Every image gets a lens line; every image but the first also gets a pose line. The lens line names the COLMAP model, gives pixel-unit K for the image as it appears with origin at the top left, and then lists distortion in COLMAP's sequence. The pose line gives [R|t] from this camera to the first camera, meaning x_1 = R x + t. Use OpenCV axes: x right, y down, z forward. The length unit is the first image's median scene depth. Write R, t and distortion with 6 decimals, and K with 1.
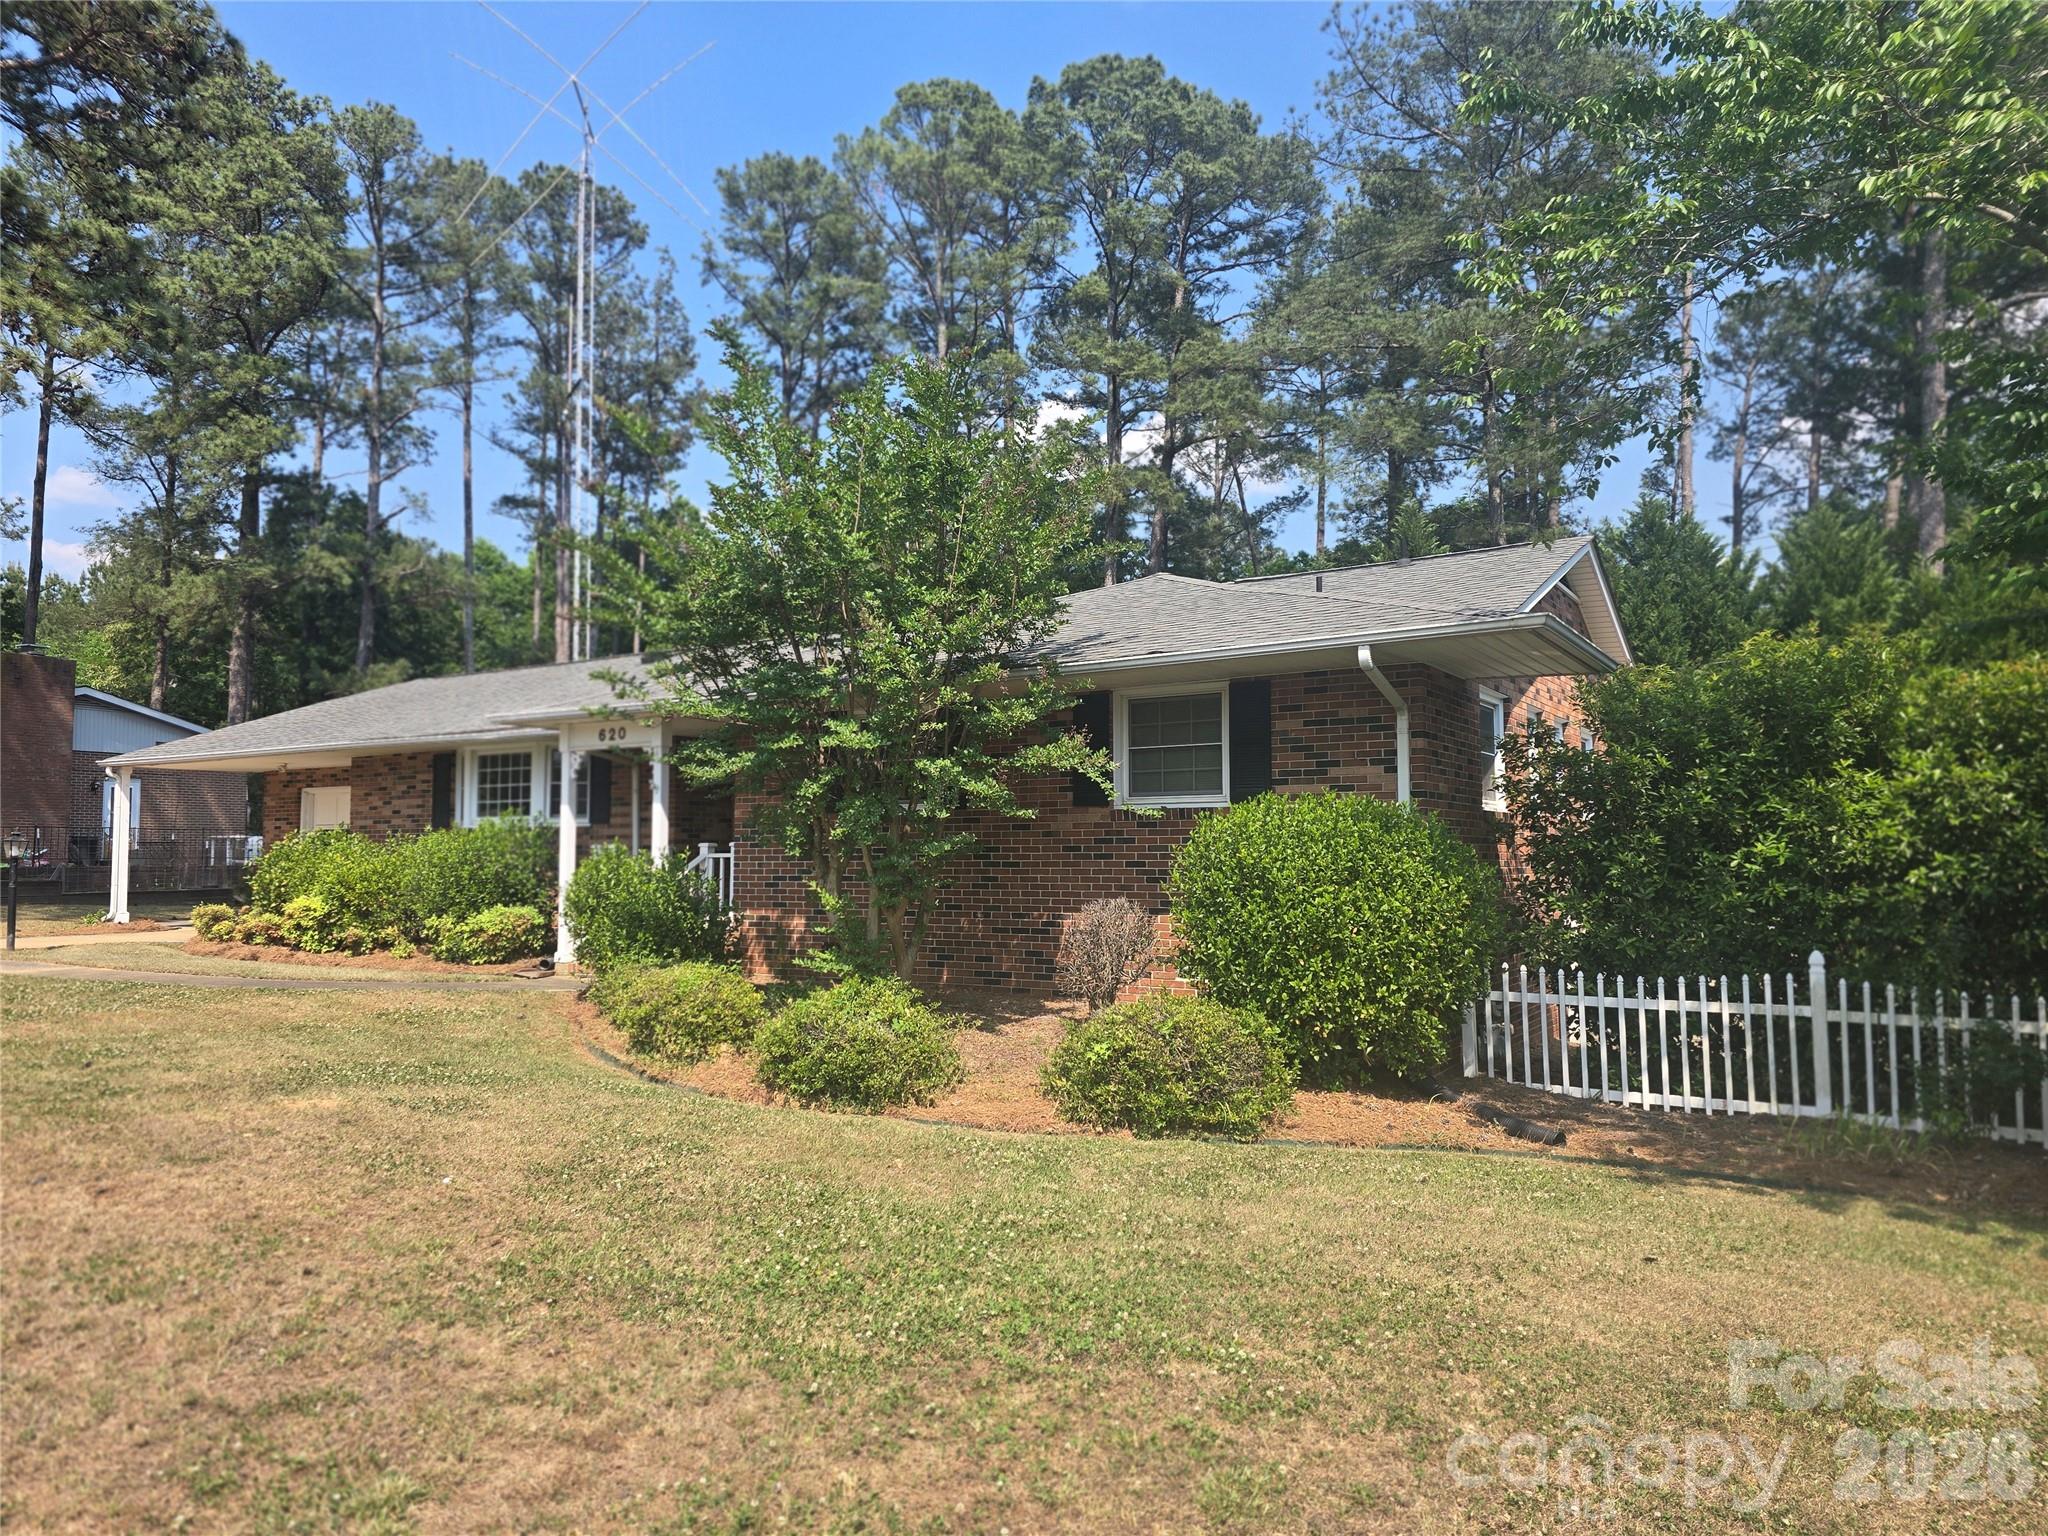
lens RADIAL K [[1369.4, 0, 1024.0], [0, 1369.4, 768.0], [0, 0, 1]] dist [0.069649, -0.061872]
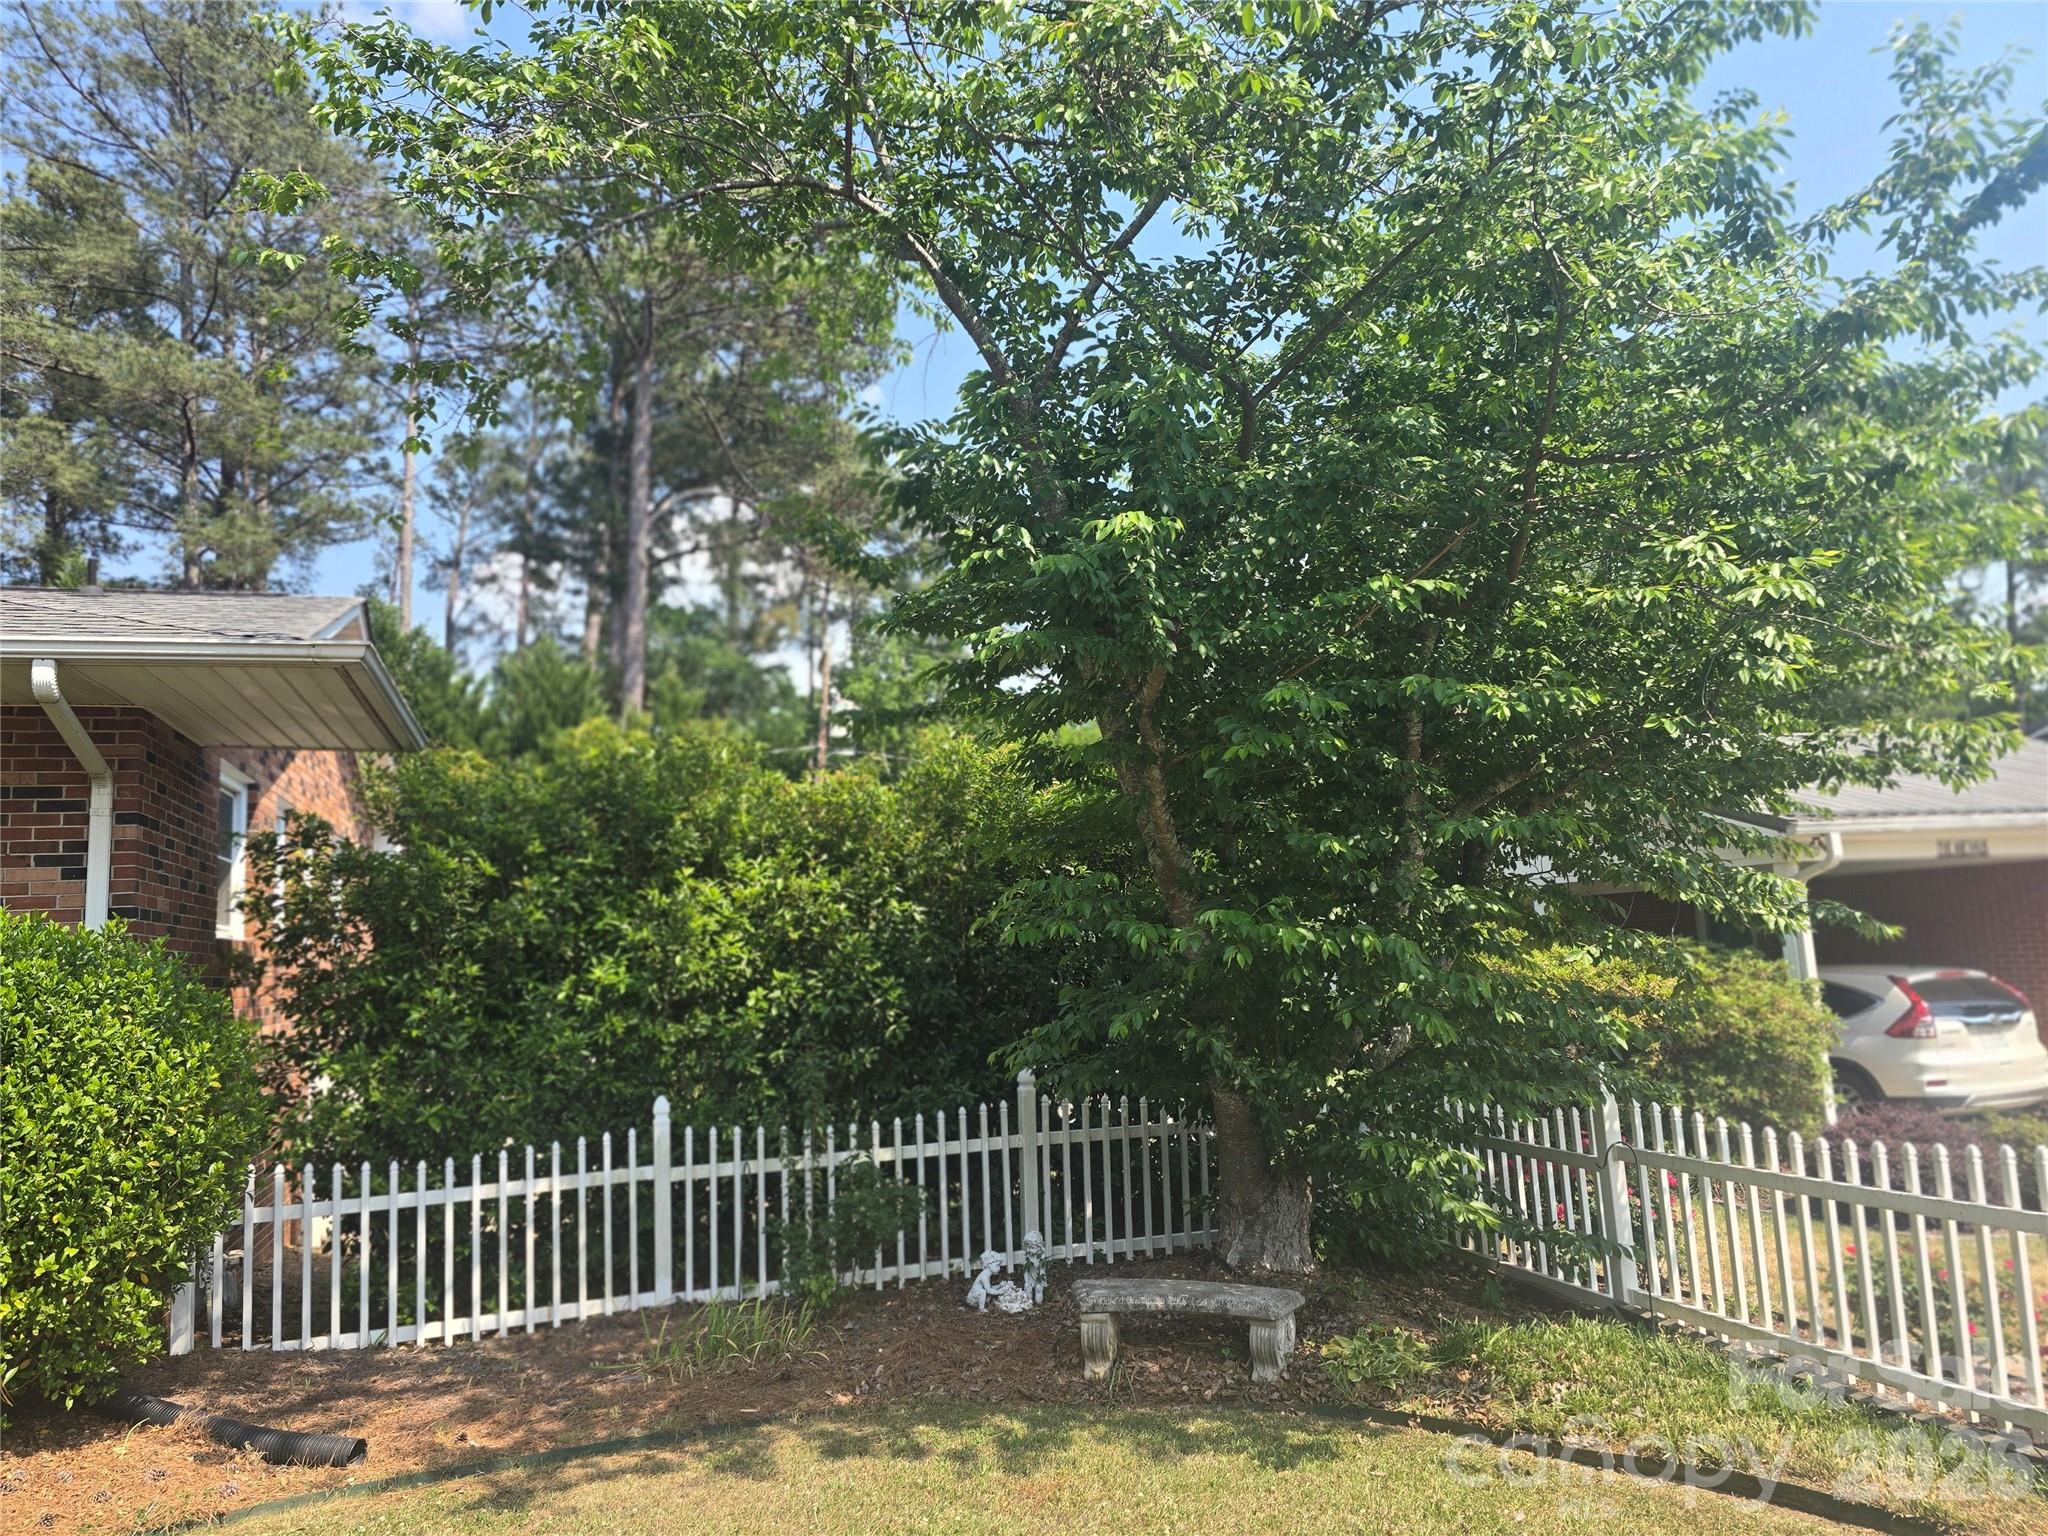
lens RADIAL K [[1369.4, 0, 1024.0], [0, 1369.4, 768.0], [0, 0, 1]] dist [0.069649, -0.061872]
pose [[0.633646, 0.075312, 0.769948, 0.053115], [-0.001858, 0.995395, -0.095835, 0.013891], [-0.773621, 0.059295, 0.630869, 0.285440]]
